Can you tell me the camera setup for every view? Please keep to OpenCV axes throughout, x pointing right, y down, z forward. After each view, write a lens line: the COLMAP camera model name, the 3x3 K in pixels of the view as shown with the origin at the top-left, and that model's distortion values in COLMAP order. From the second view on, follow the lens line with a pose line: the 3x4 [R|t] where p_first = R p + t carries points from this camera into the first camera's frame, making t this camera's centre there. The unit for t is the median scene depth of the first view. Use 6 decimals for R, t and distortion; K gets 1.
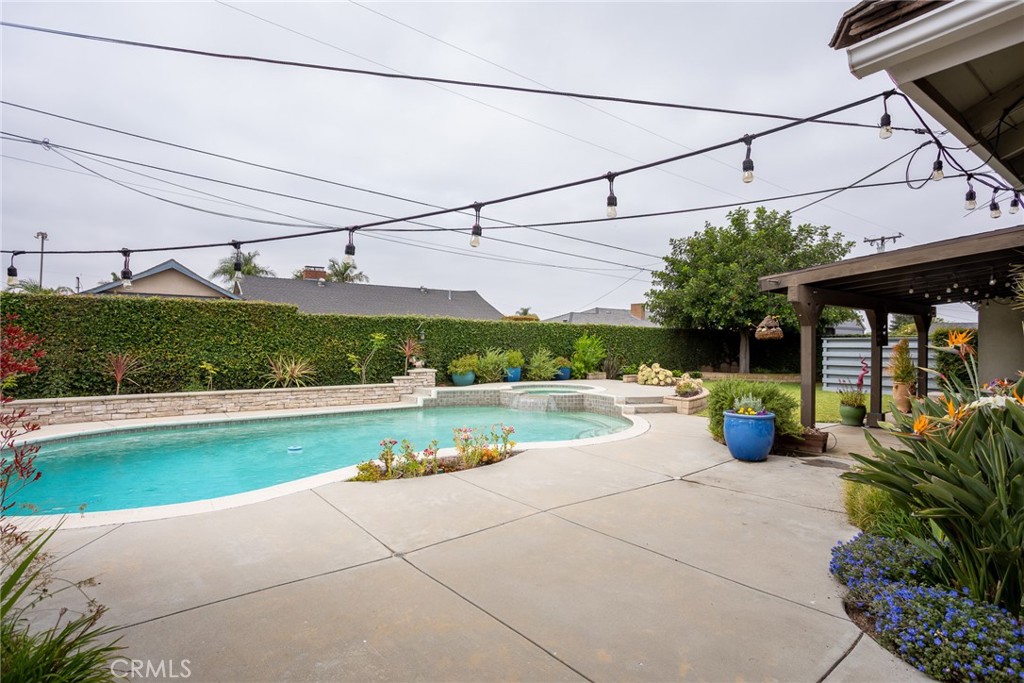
lens RADIAL K [[508.4, 0, 510.0], [0, 508.4, 338.9], [0, 0, 1]] dist [-0.044643, 0.015354]
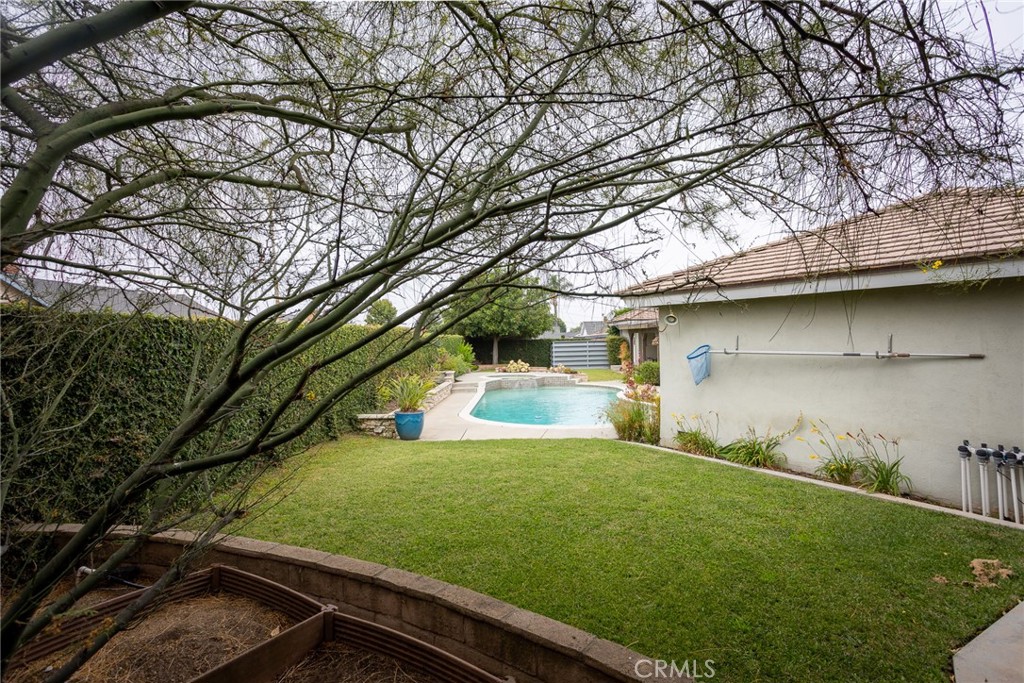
lens RADIAL K [[508.4, 0, 510.0], [0, 508.4, 338.8], [0, 0, 1]] dist [-0.044643, 0.015354]
pose [[0.601212, -0.021241, 0.798807, -0.960735], [0.024195, 0.999672, 0.008372, -0.031521], [-0.798723, 0.014294, 0.601529, 0.004525]]
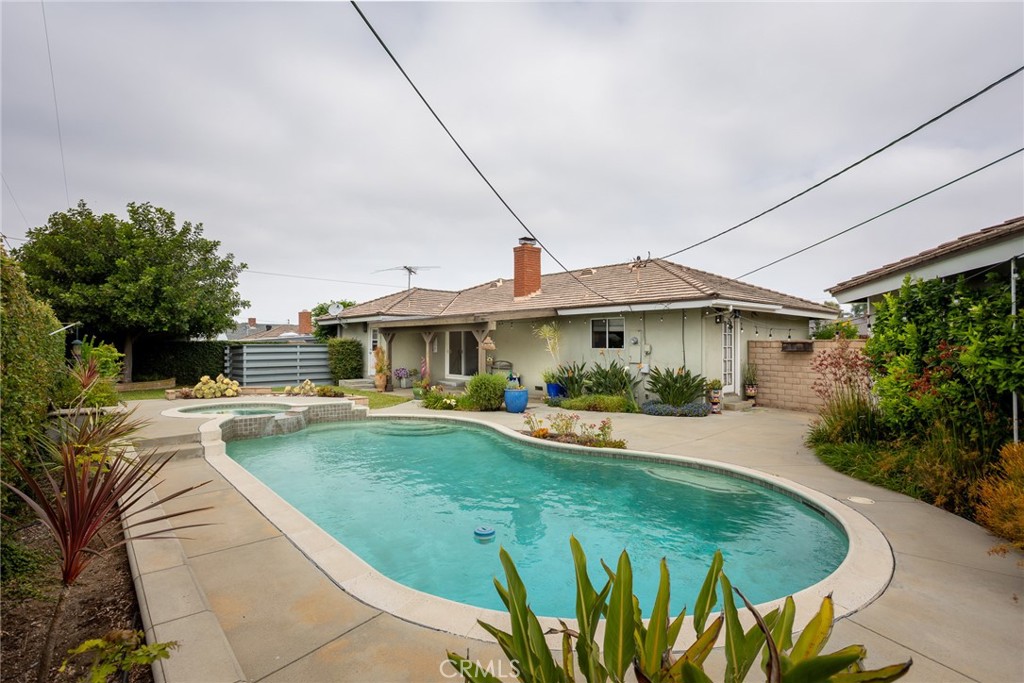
lens RADIAL K [[508.4, 0, 500.9], [0, 508.4, 339.9], [0, 0, 1]] dist [-0.044643, 0.015354]
pose [[-0.079277, 0.000961, 0.996852, -0.589014], [0.000619, 0.999999, -0.000915, -0.011123], [-0.996852, 0.000545, -0.079277, 0.499366]]
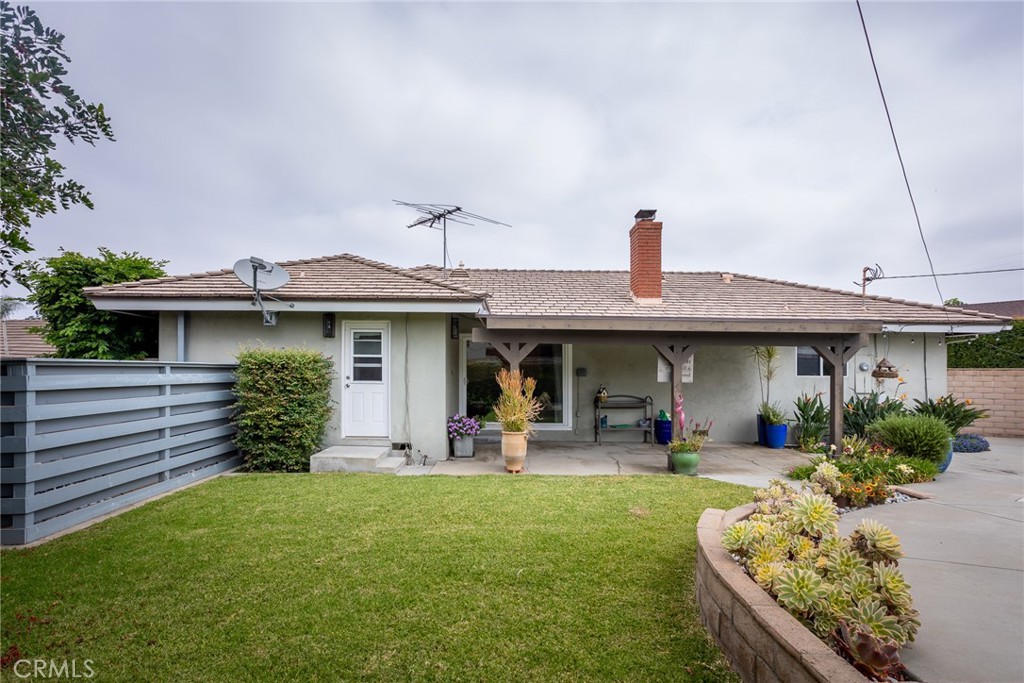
lens RADIAL K [[508.4, 0, 483.3], [0, 508.4, 365.6], [0, 0, 1]] dist [-0.044643, 0.015354]
pose [[-0.801304, -0.002484, 0.598253, 0.252766], [-0.013400, 0.999815, -0.013796, 0.003524], [-0.598108, -0.019072, -0.801189, 1.077536]]
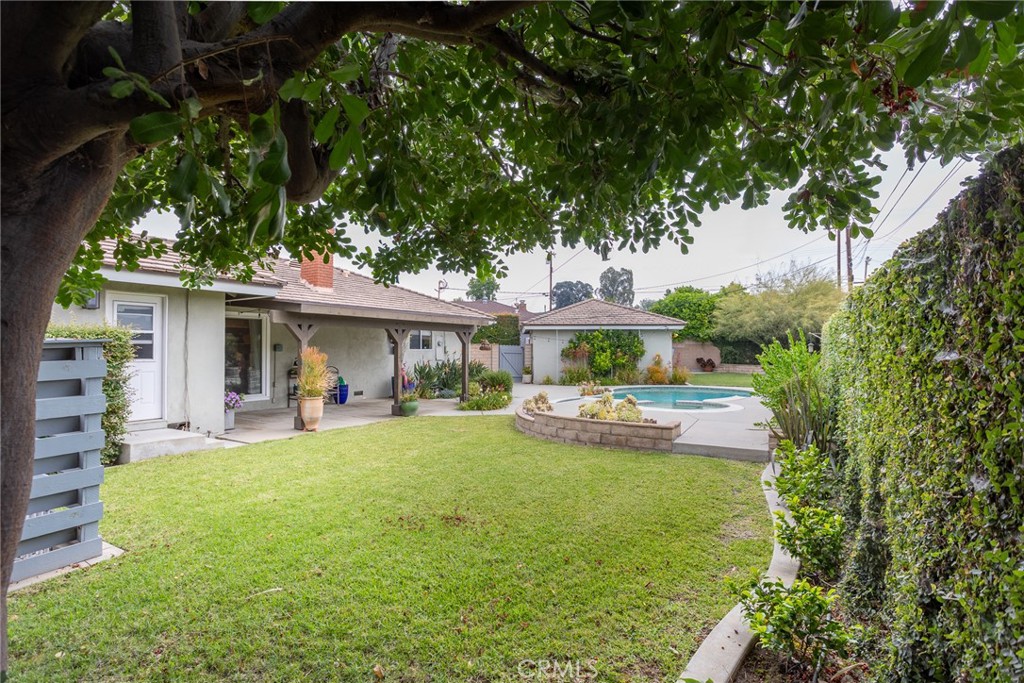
lens RADIAL K [[508.4, 0, 522.8], [0, 508.4, 343.0], [0, 0, 1]] dist [-0.044643, 0.015354]
pose [[-0.914779, -0.011835, -0.403781, 0.517727], [-0.006011, 0.999859, -0.015689, 0.003751], [0.403910, -0.011925, -0.914721, 1.299055]]
